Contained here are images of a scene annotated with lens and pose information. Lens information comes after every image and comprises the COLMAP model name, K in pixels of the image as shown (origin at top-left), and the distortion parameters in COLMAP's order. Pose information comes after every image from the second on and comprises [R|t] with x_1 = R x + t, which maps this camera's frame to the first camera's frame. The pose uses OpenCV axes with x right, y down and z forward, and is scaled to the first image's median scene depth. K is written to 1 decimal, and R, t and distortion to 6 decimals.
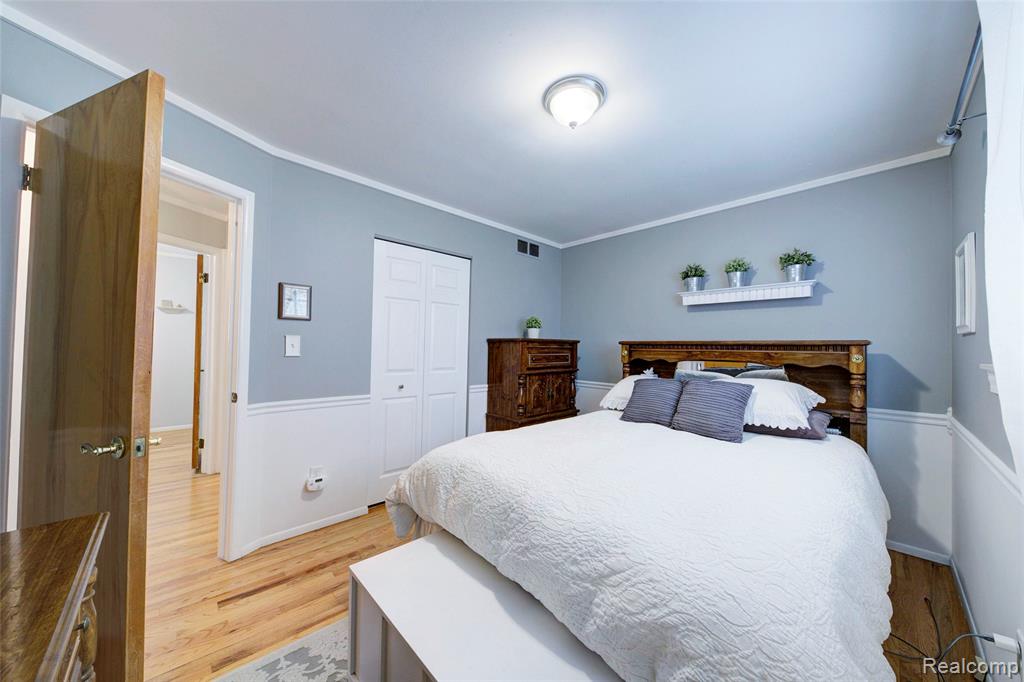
lens RADIAL K [[353.4, 0, 512.7], [0, 353.4, 341.5], [0, 0, 1]] dist [0.013024, -0.007741]
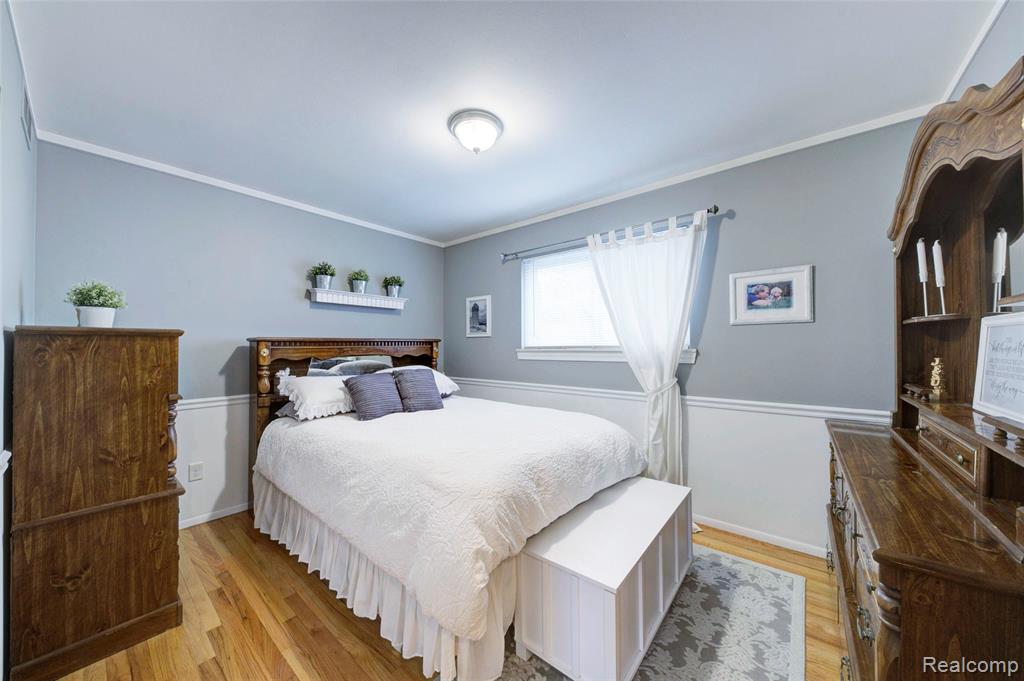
lens RADIAL K [[353.4, 0, 512.7], [0, 353.4, 341.0], [0, 0, 1]] dist [0.013024, -0.007741]
pose [[-0.136257, -0.000857, 0.990673, -0.614287], [-0.011268, 0.999936, -0.000684, 0.002271], [-0.990609, -0.011257, -0.136258, 0.649176]]
